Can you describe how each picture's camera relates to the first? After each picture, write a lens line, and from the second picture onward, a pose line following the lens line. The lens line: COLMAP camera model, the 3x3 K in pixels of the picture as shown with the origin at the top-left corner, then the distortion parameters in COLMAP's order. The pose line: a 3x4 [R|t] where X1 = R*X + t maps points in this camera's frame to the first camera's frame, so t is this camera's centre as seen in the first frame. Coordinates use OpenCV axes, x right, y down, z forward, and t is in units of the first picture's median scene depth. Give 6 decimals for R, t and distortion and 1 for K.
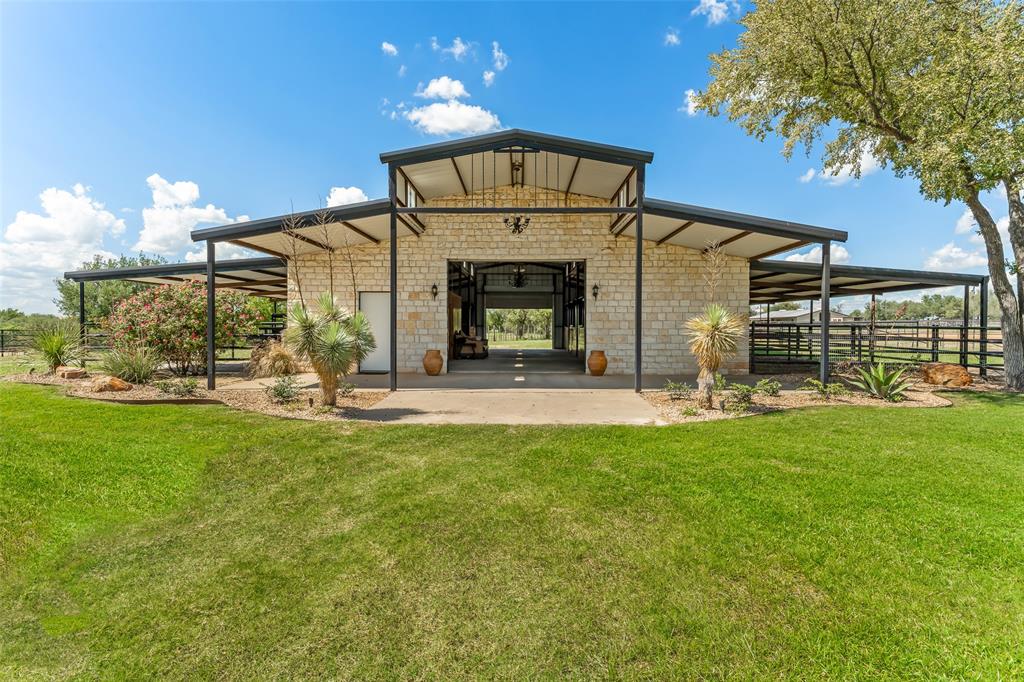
lens RADIAL K [[506.0, 0, 512.4], [0, 506.0, 335.7], [0, 0, 1]] dist [0.000211, -0.000097]
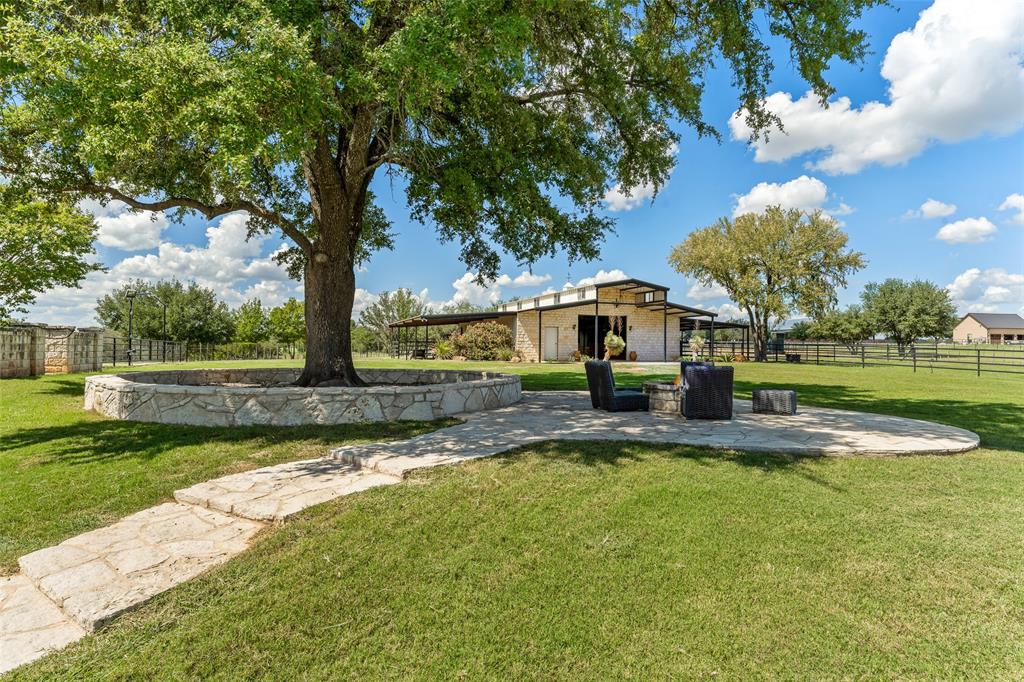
lens RADIAL K [[553.8, 0, 512.1], [0, 553.8, 341.8], [0, 0, 1]] dist [-0.004417, -0.000574]
pose [[0.933883, 0.008147, 0.357486, -1.401446], [0.002788, 0.999544, -0.030063, 0.063957], [-0.357568, 0.029071, 0.933435, -1.409799]]
